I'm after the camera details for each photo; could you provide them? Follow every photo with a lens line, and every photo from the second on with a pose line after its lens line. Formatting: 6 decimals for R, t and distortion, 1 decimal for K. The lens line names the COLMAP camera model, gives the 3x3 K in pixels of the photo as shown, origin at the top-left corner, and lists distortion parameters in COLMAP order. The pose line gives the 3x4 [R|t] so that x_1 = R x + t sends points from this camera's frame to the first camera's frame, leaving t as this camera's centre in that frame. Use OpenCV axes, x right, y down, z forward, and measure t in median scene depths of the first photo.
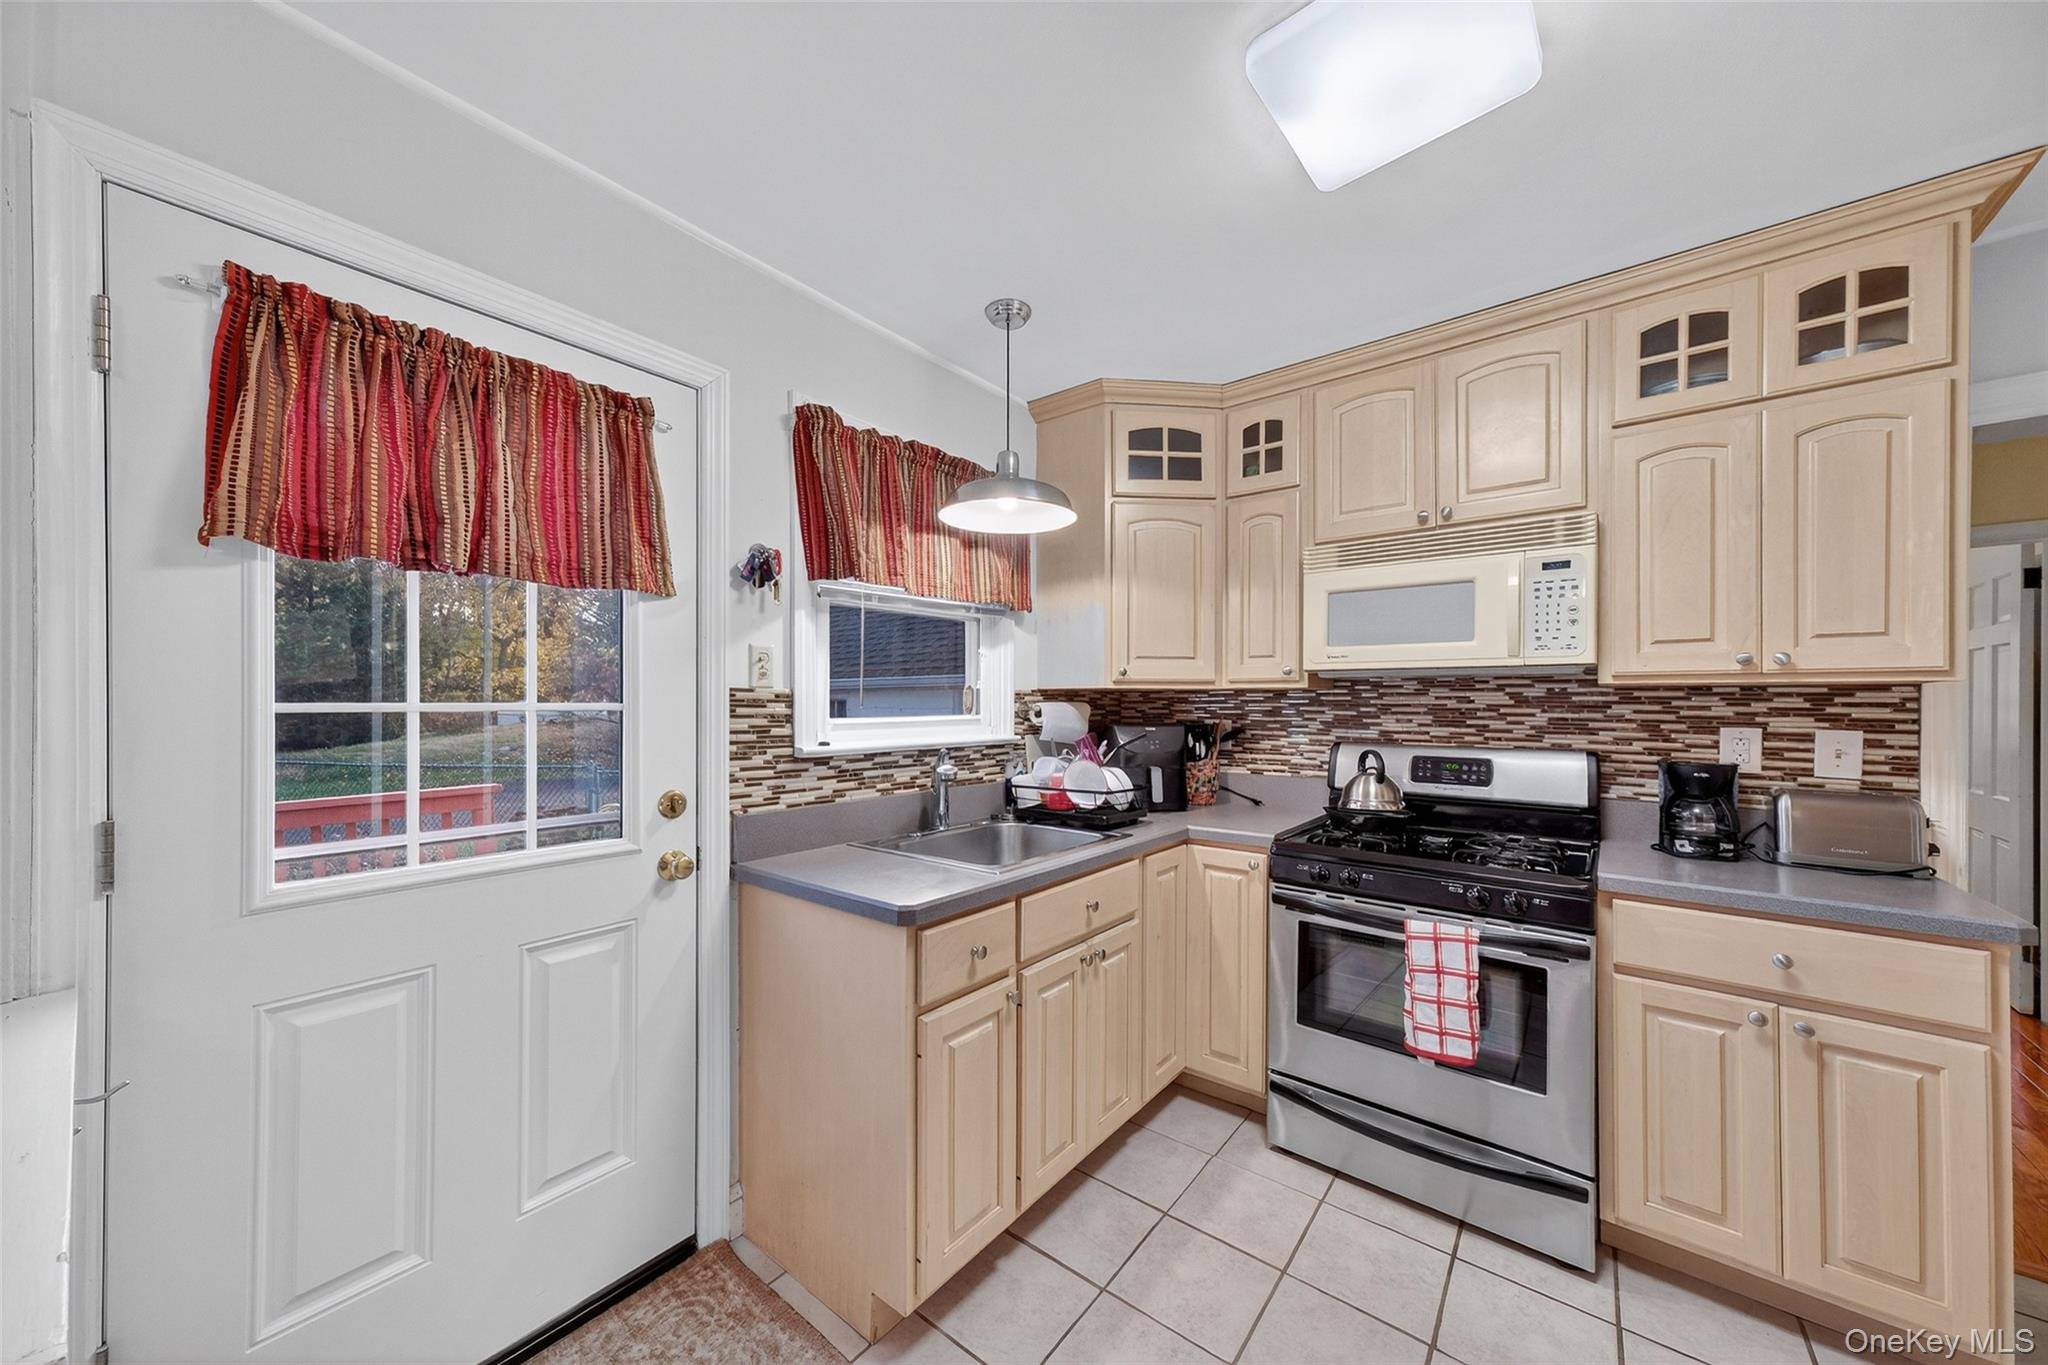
lens RADIAL K [[721.3, 0, 1071.4], [0, 721.3, 700.3], [0, 0, 1]] dist [0.001084, 0.006164]
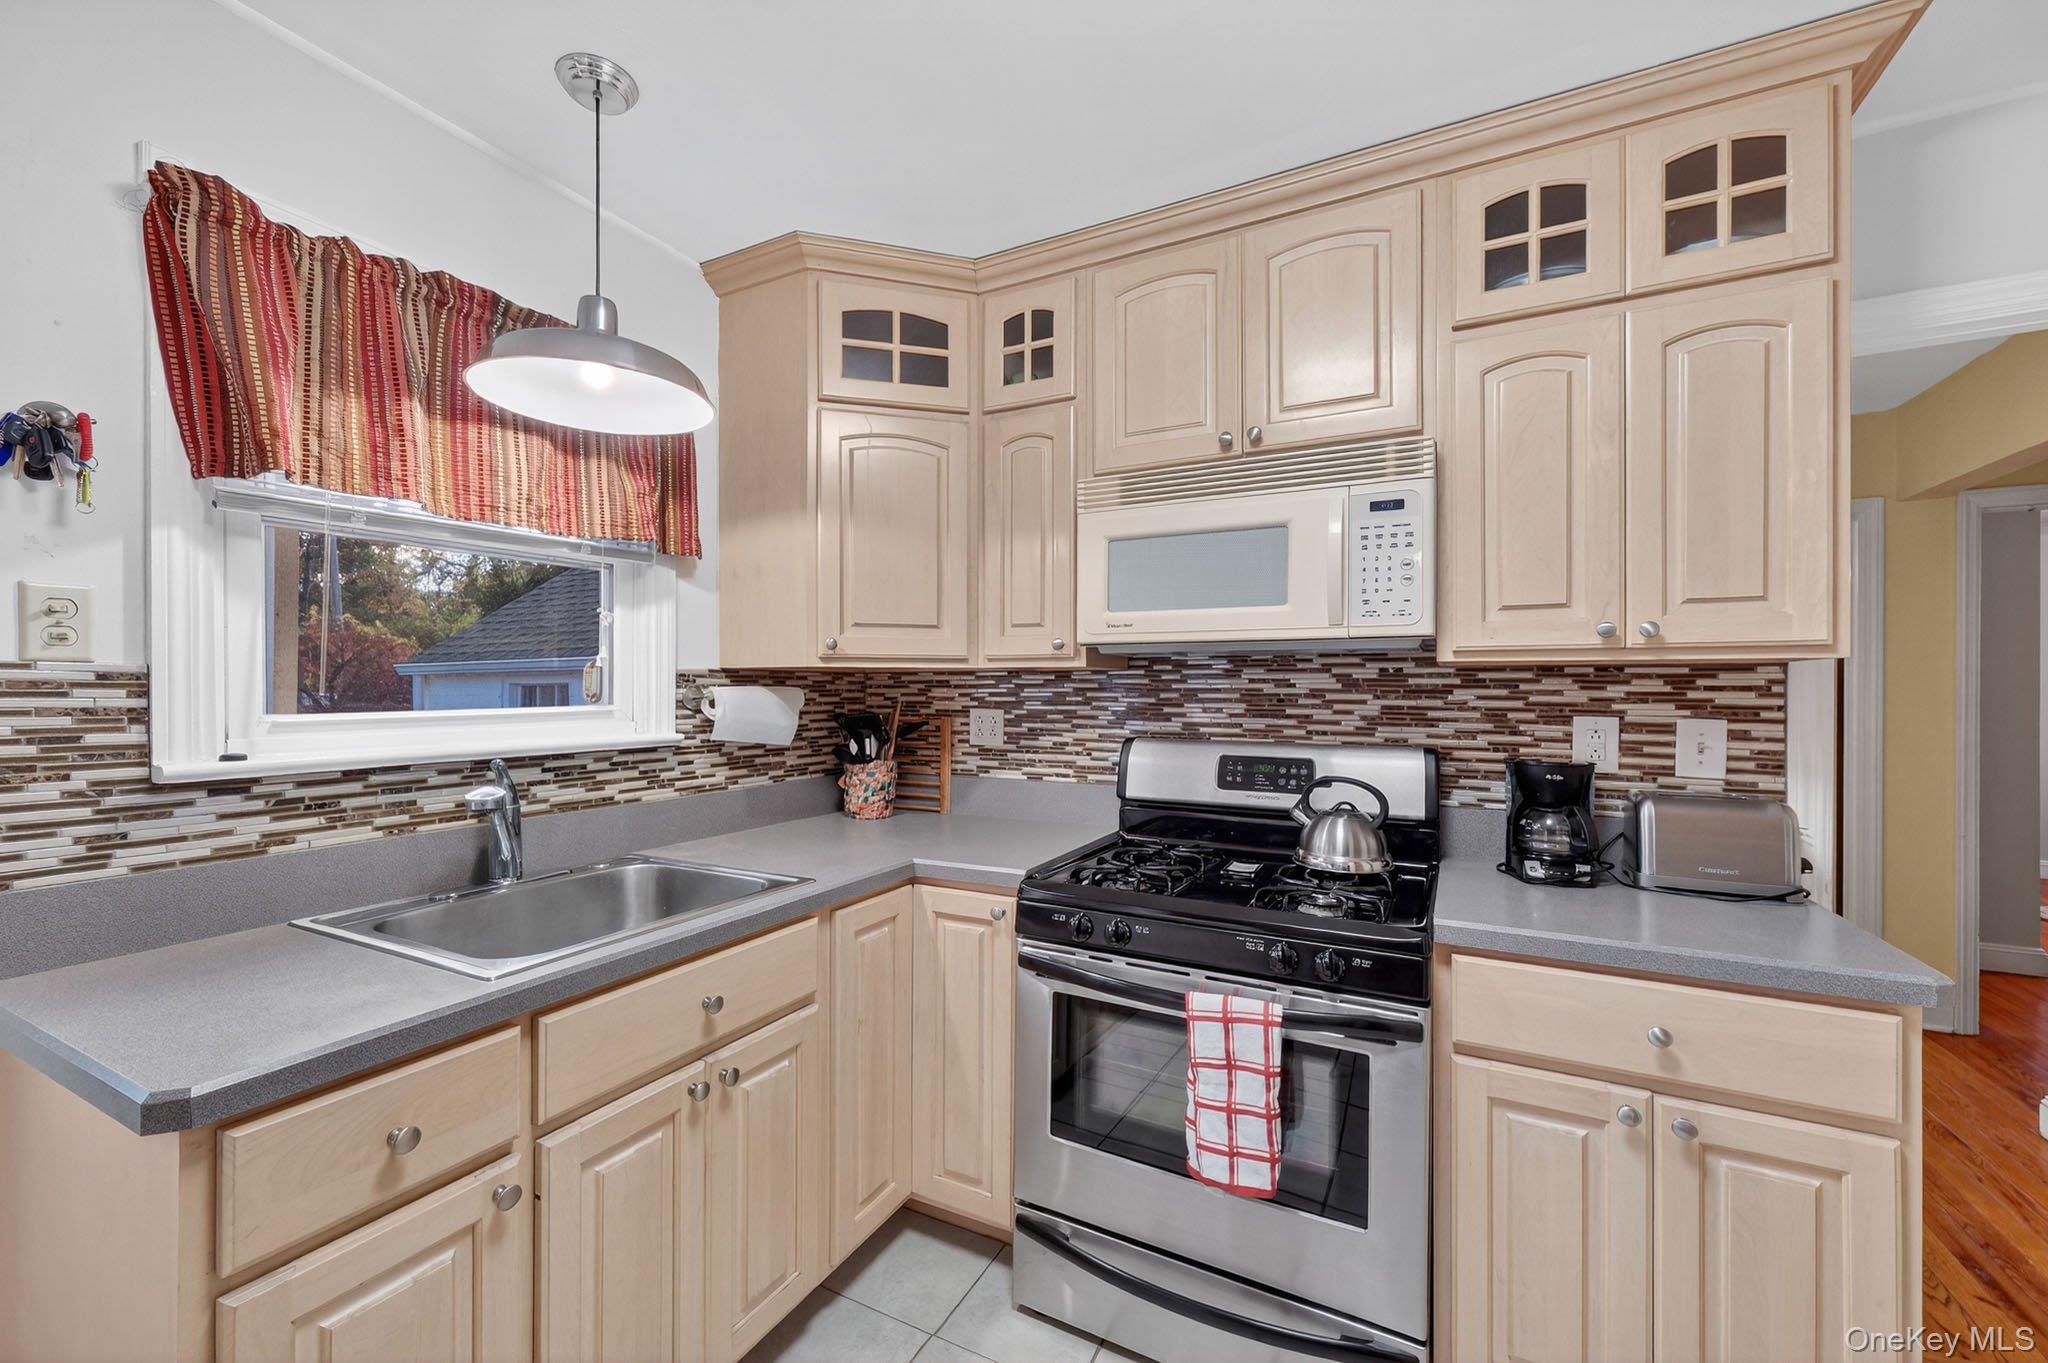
lens RADIAL K [[783.5, 0, 1023.4], [0, 783.5, 688.2], [0, 0, 1]] dist [-0.006780, 0.004818]
pose [[0.990519, -0.001632, 0.137369, 0.172550], [0.001102, 0.999992, 0.003930, 0.001477], [-0.137375, -0.003741, 0.990512, 0.227914]]
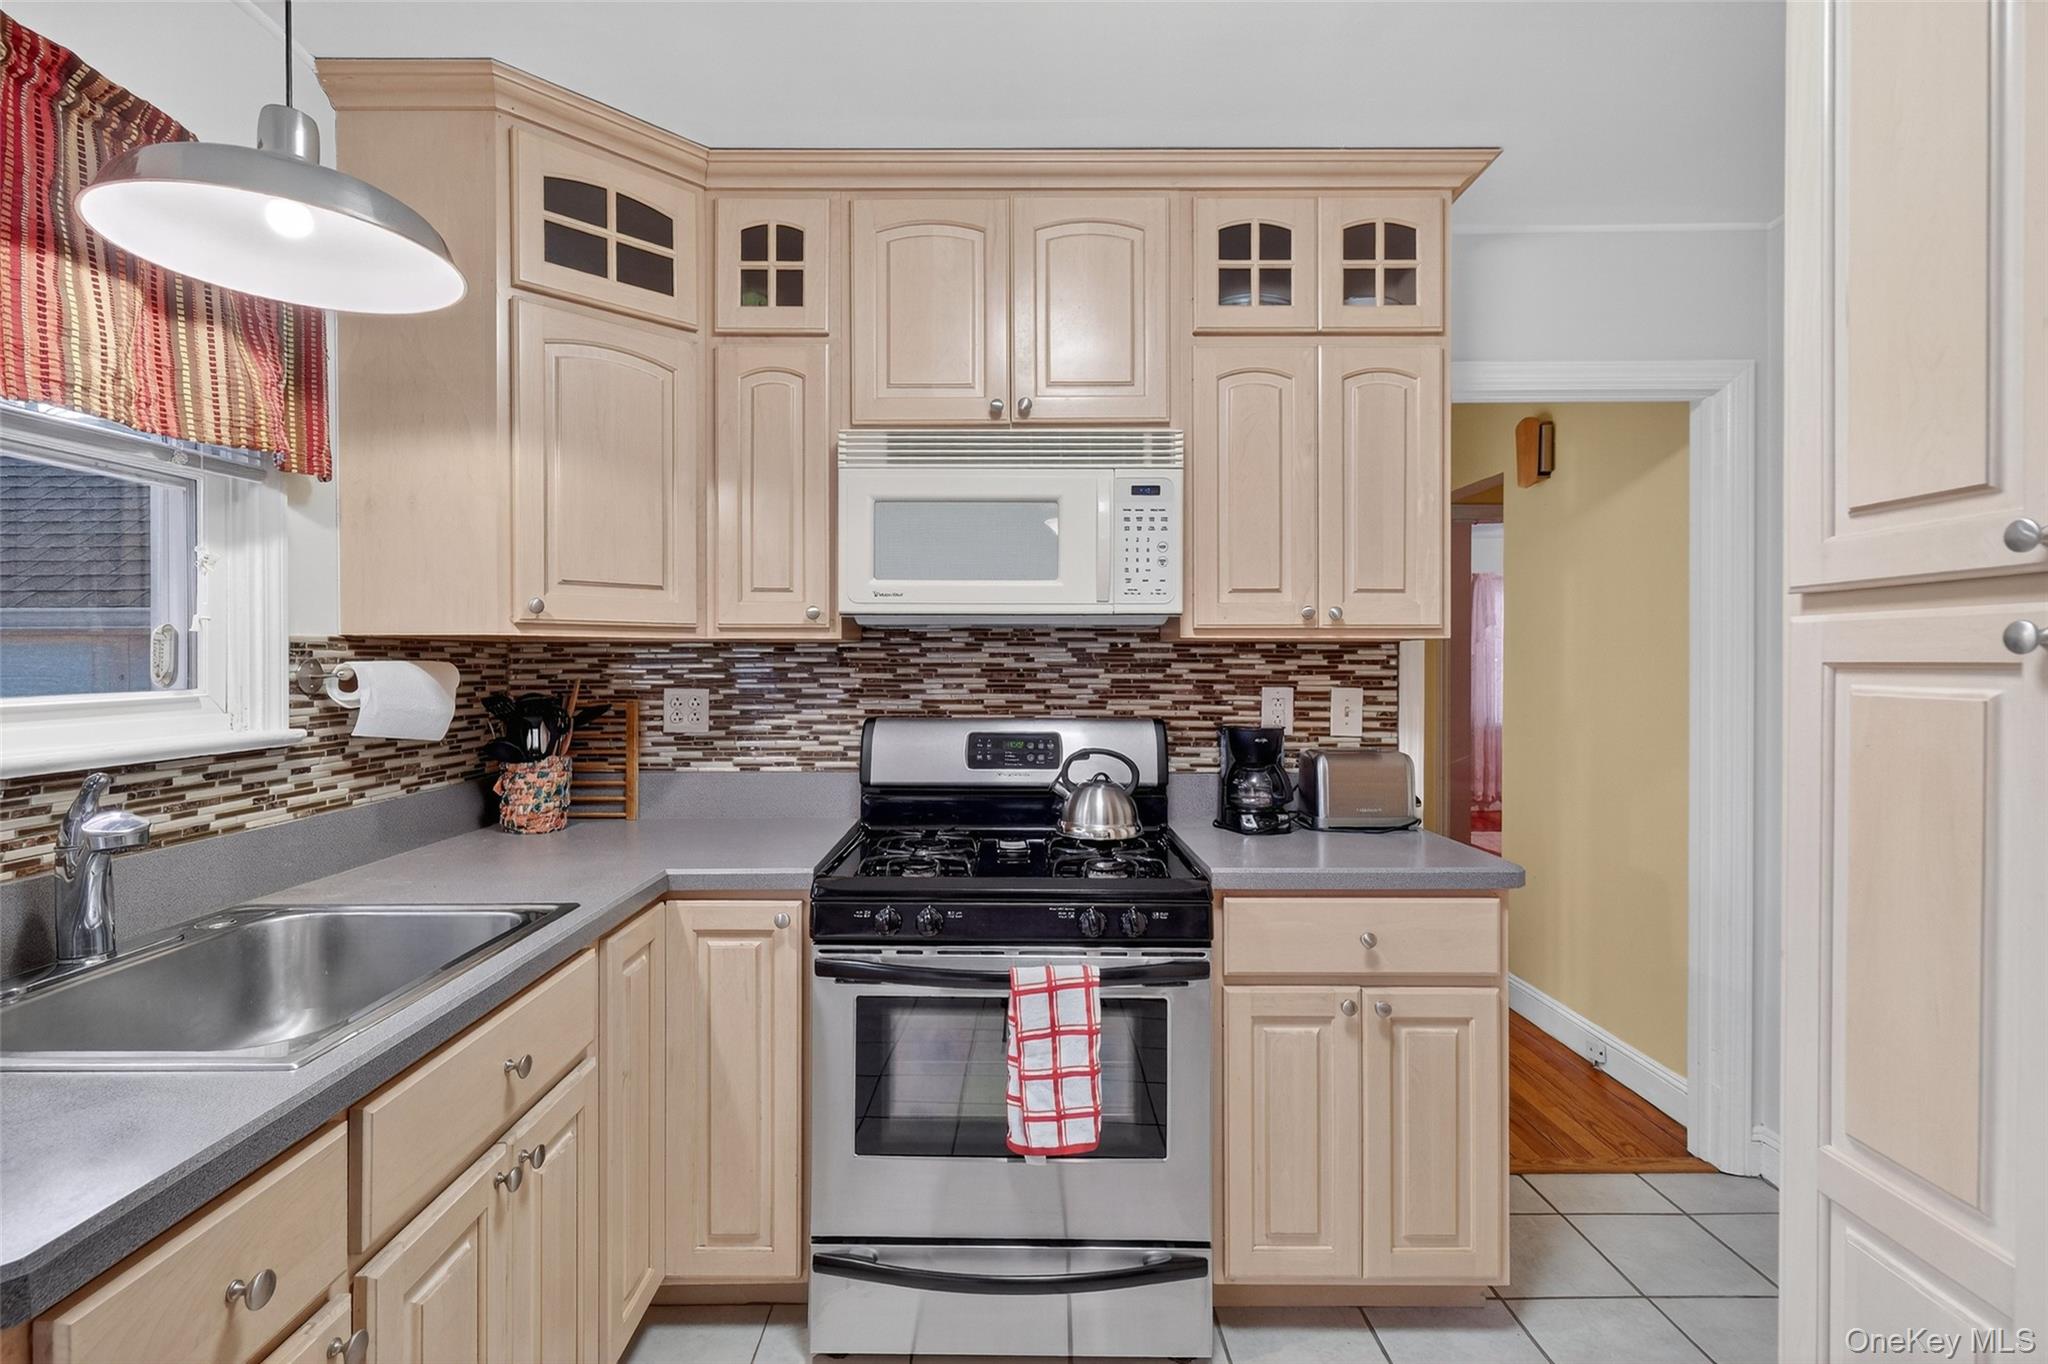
lens RADIAL K [[936.1, 0, 1017.2], [0, 936.1, 668.0], [0, 0, 1]] dist [-0.000224, 0.000248]
pose [[0.811301, -0.006423, 0.584593, -0.056121], [0.000812, 0.999951, 0.009859, 0.001133], [-0.584628, -0.007524, 0.811267, 0.224588]]
